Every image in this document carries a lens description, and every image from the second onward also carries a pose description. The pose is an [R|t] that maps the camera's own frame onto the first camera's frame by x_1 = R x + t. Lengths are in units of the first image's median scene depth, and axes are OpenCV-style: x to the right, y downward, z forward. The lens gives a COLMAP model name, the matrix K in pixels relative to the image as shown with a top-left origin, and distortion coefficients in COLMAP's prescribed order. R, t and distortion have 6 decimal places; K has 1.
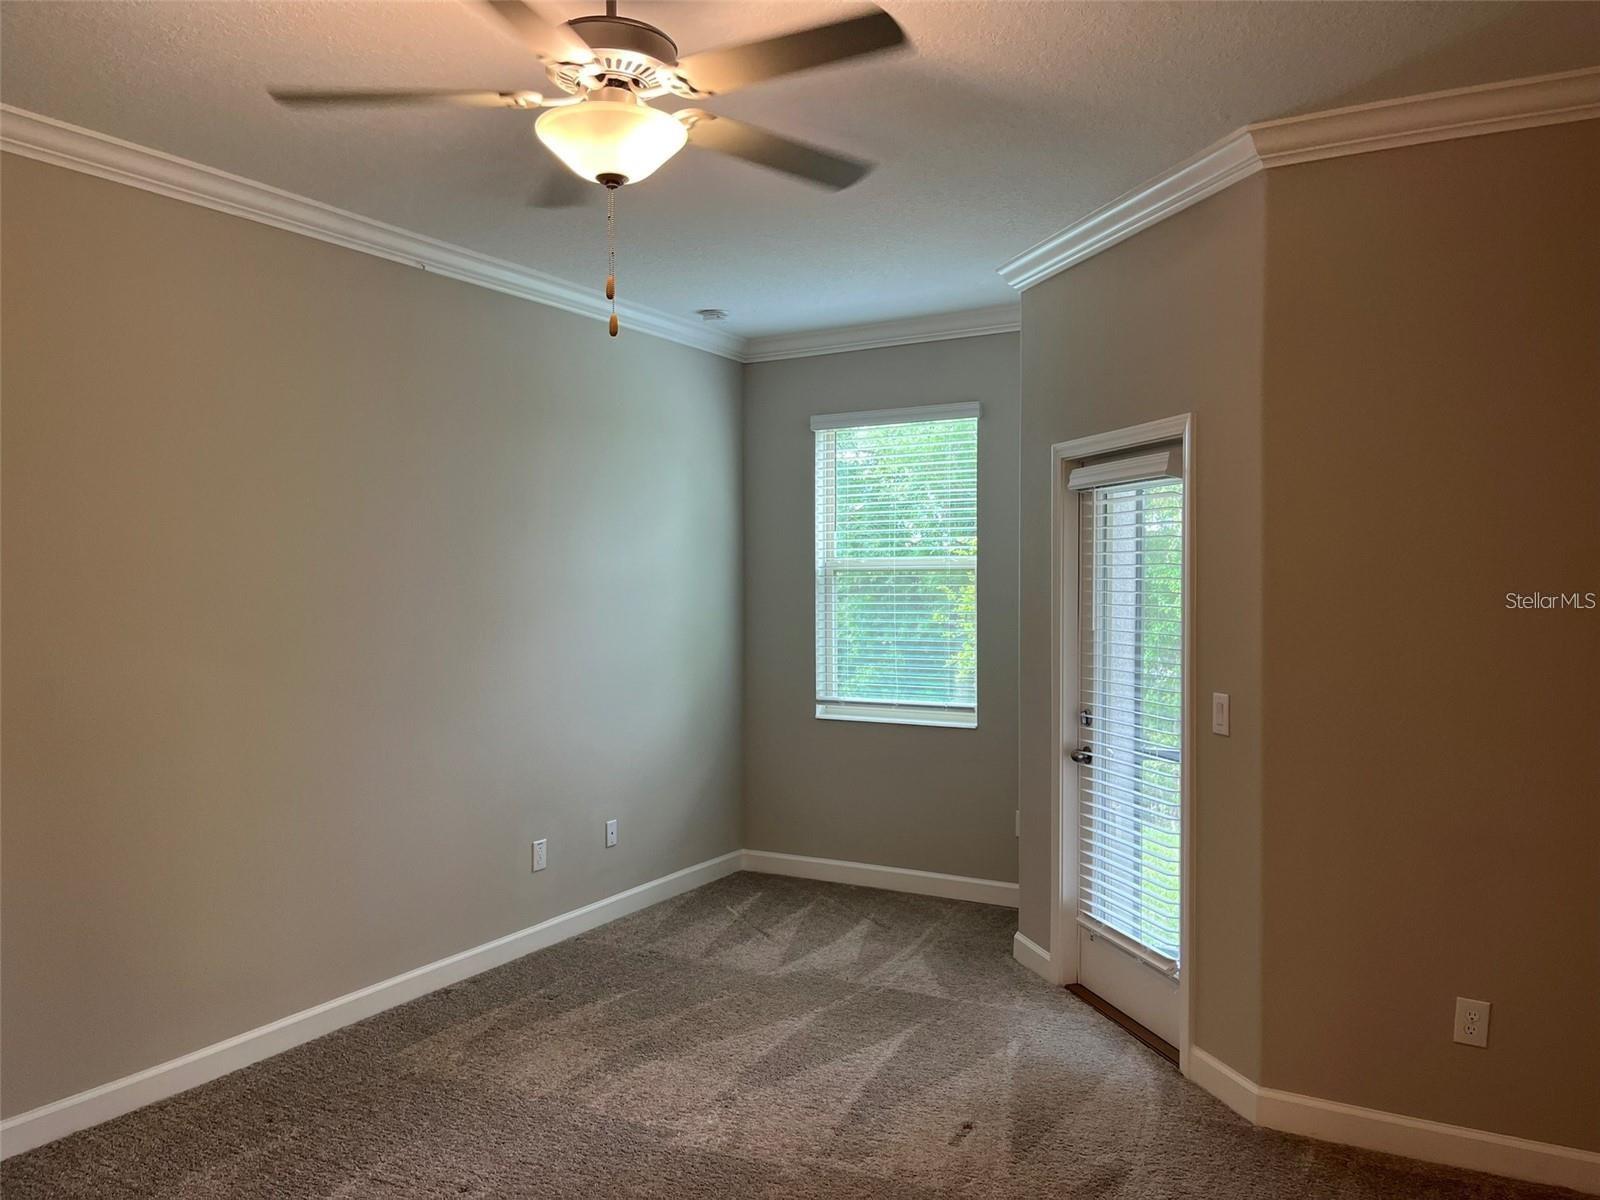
lens RADIAL K [[1211.6, 0, 791.1], [0, 1211.6, 611.6], [0, 0, 1]] dist [0.050652, -0.052057]
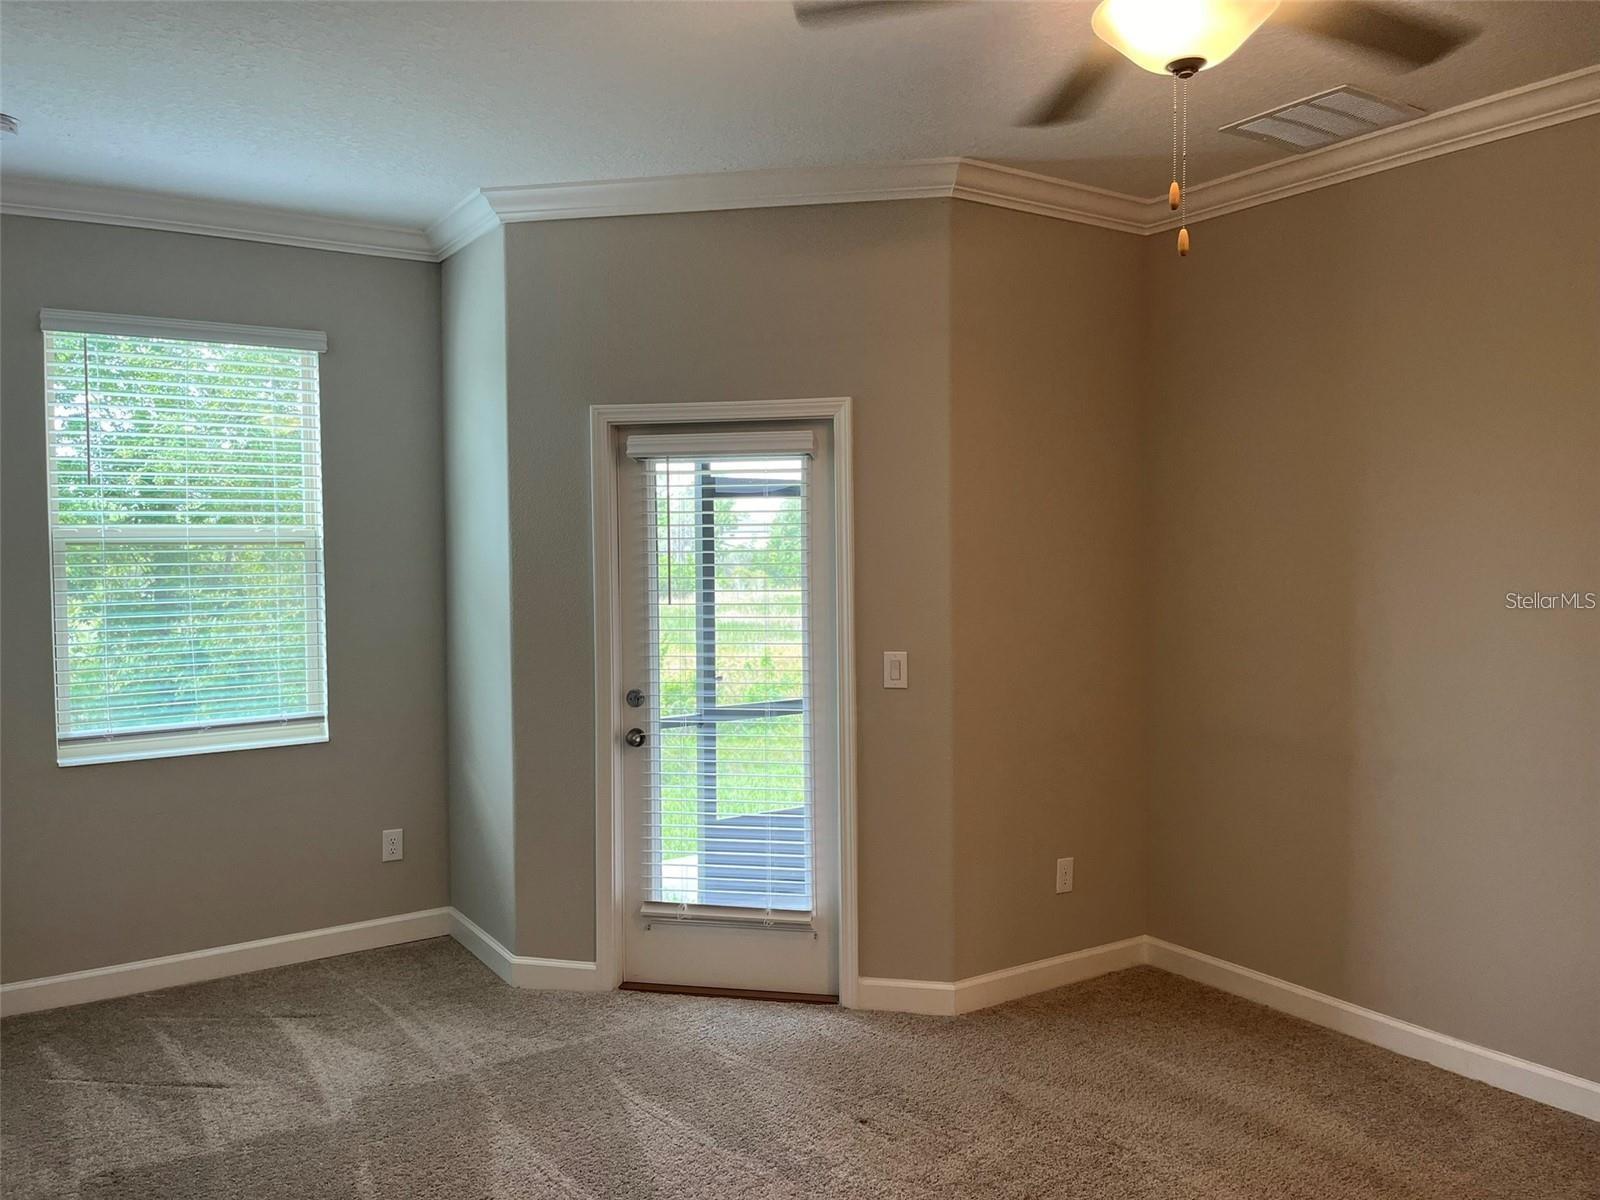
lens RADIAL K [[1211.6, 0, 793.3], [0, 1211.6, 596.2], [0, 0, 1]] dist [0.050652, -0.052057]
pose [[0.447265, -0.032068, 0.893827, -0.535030], [0.031744, 0.999297, 0.019967, -0.007350], [-0.893838, 0.019443, 0.447968, 0.455955]]
